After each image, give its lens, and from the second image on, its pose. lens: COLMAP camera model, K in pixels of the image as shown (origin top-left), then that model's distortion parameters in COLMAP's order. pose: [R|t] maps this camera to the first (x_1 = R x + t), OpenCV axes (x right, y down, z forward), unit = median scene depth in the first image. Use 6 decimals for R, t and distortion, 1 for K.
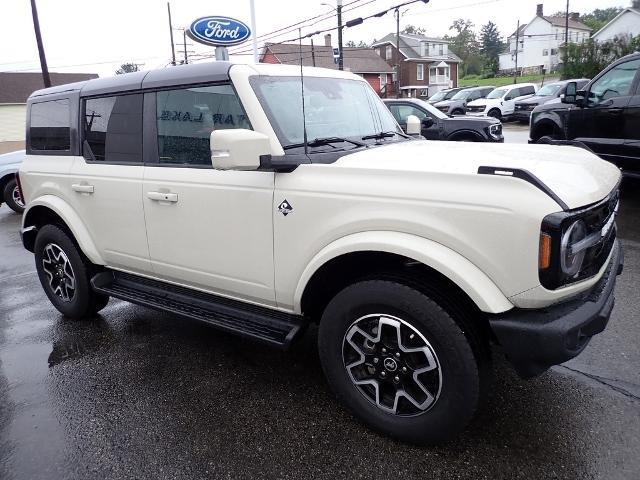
lens RADIAL K [[495.5, 0, 327.7], [0, 495.5, 245.2], [0, 0, 1]] dist [-0.002756, -0.013169]
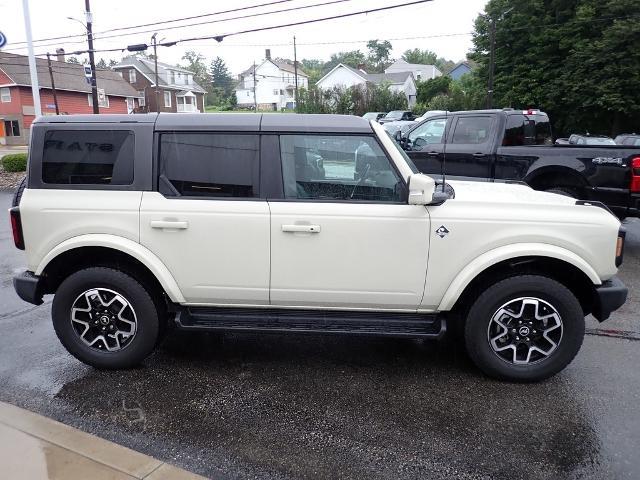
lens RADIAL K [[495.5, 0, 327.7], [0, 495.5, 245.2], [0, 0, 1]] dist [-0.002756, -0.013169]
pose [[0.841544, -0.062759, 0.536530, -0.325308], [0.089280, 0.995728, -0.023563, -0.010561], [-0.532759, 0.067730, 0.843552, 0.008187]]
